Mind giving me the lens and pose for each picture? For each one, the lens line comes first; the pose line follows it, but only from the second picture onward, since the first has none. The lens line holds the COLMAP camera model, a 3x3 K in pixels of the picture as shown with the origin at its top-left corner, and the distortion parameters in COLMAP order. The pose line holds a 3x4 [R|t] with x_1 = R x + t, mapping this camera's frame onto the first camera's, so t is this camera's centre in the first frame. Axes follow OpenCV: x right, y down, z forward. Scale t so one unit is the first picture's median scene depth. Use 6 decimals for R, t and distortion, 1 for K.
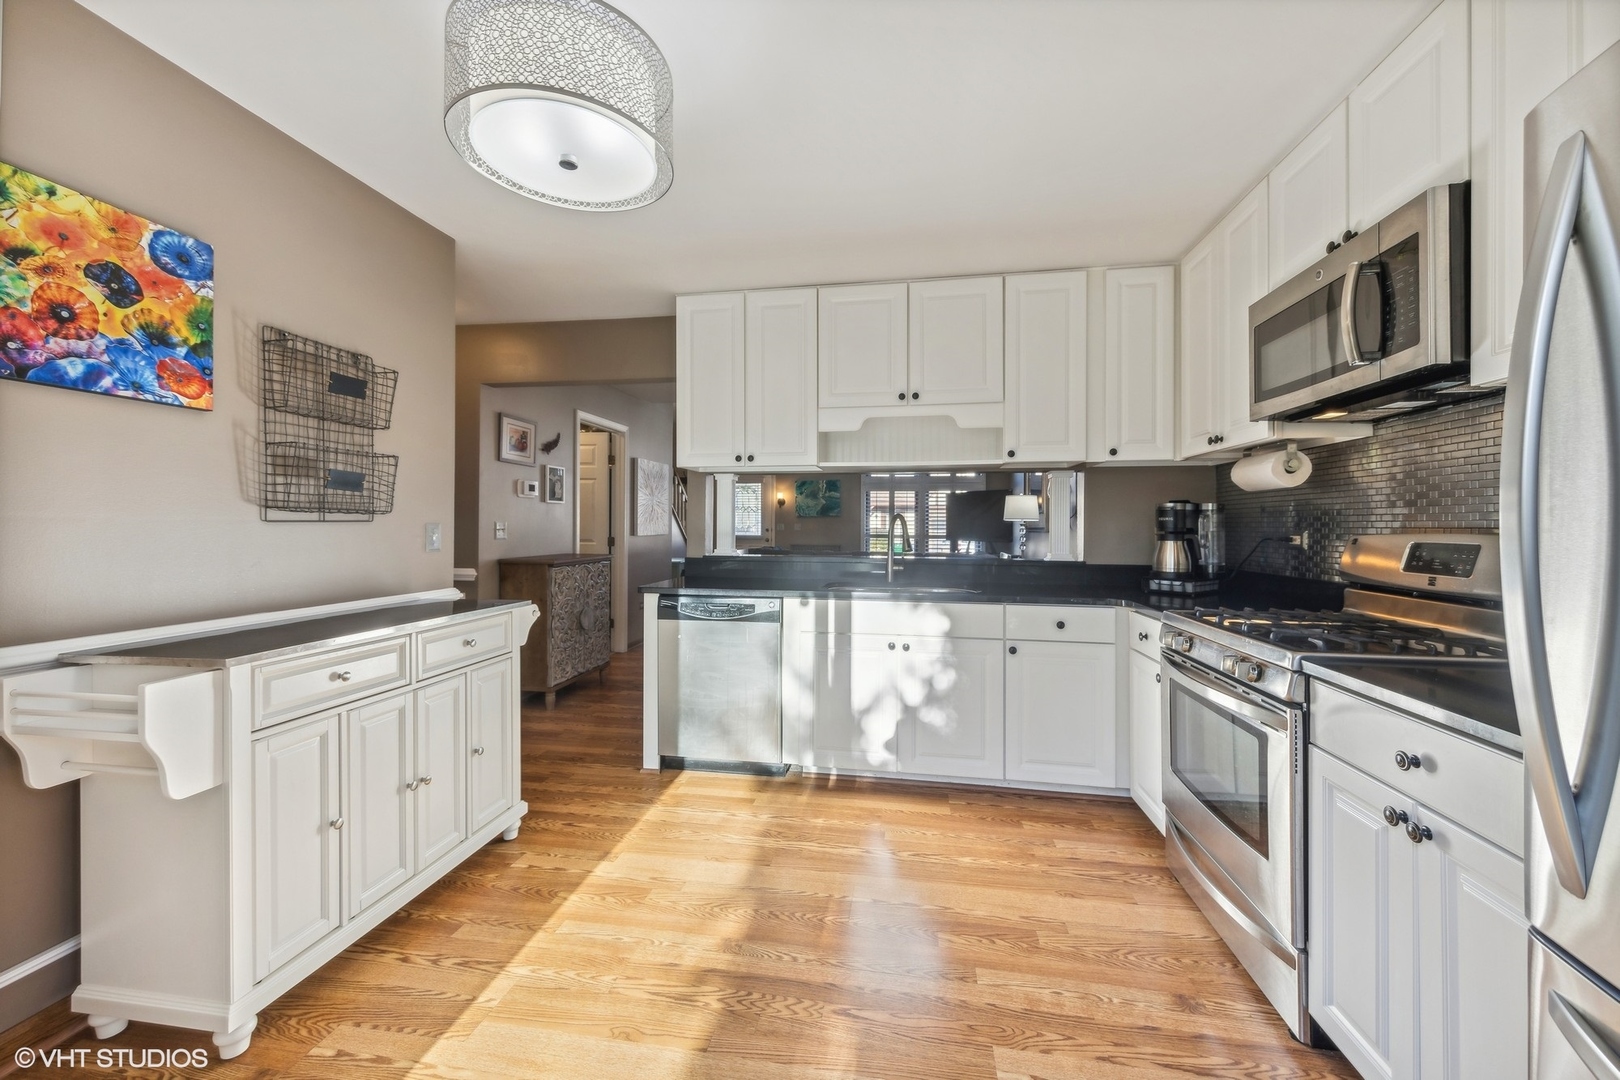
lens RADIAL K [[615.0, 0, 811.7], [0, 615.0, 529.6], [0, 0, 1]] dist [-0.001010, -0.000077]
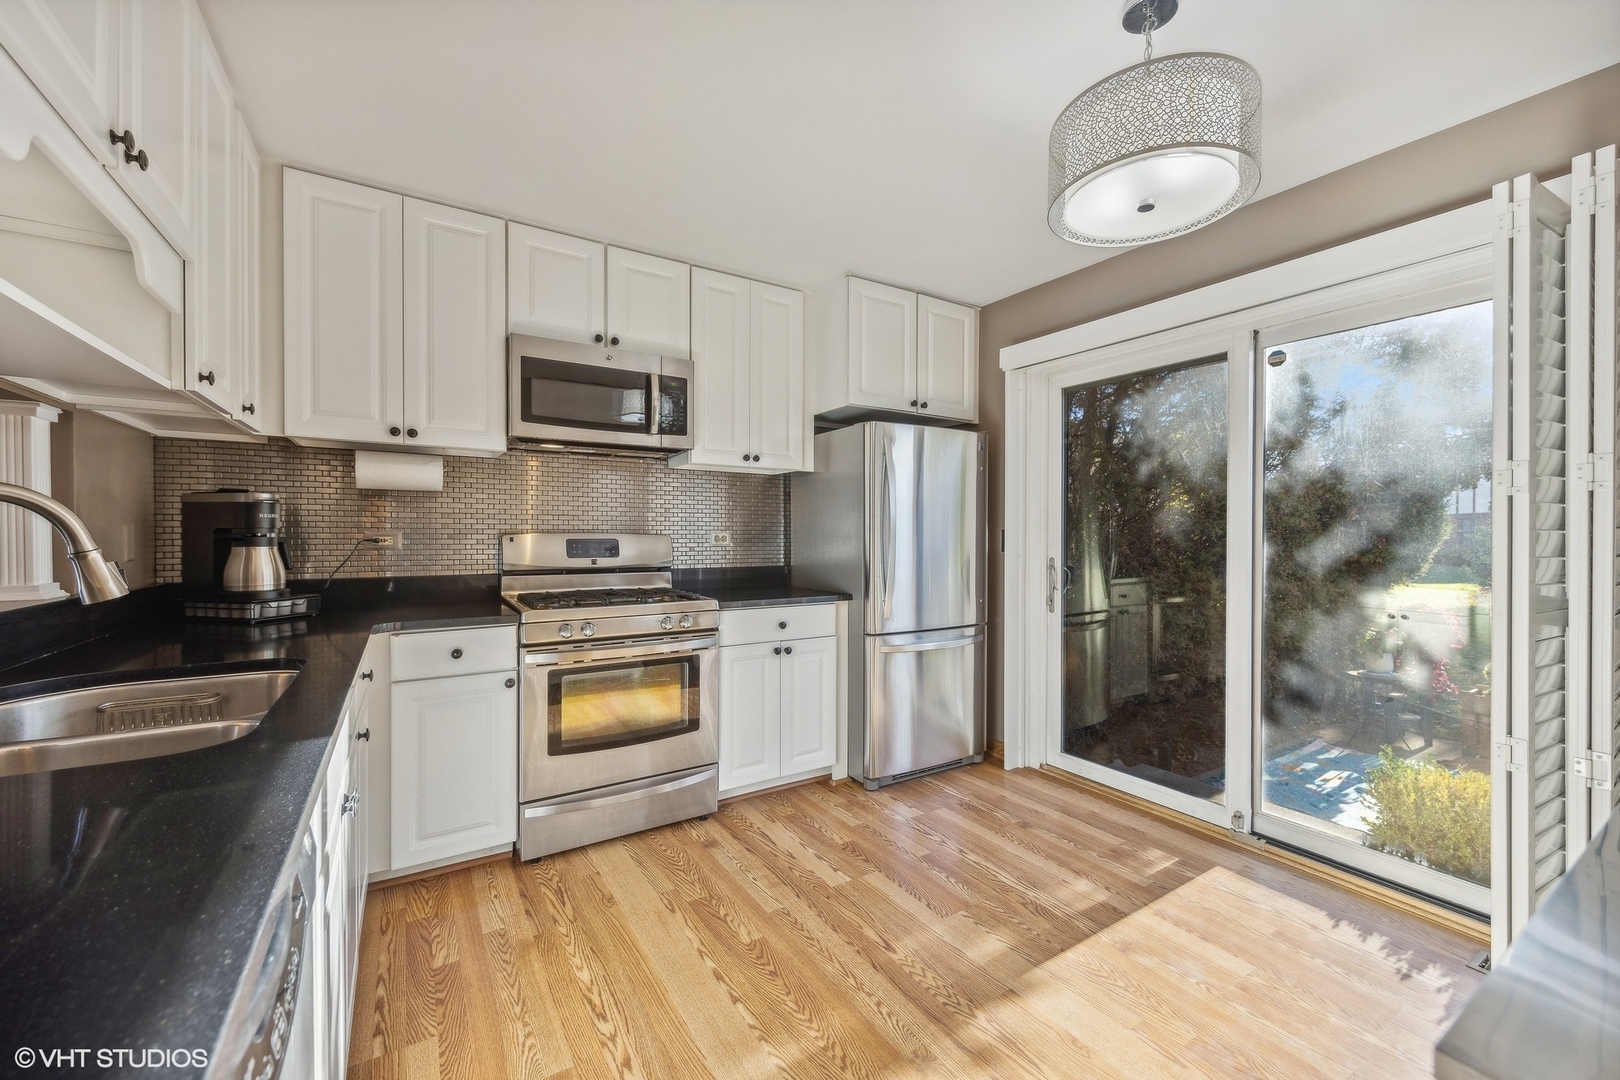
lens RADIAL K [[624.0, 0, 817.5], [0, 624.0, 537.4], [0, 0, 1]] dist [0.002102, 0.000124]
pose [[-0.665643, -0.017398, 0.746068, -0.647774], [-0.004577, 0.999805, 0.019231, -0.016627], [-0.746257, 0.009386, -0.665592, 1.673788]]
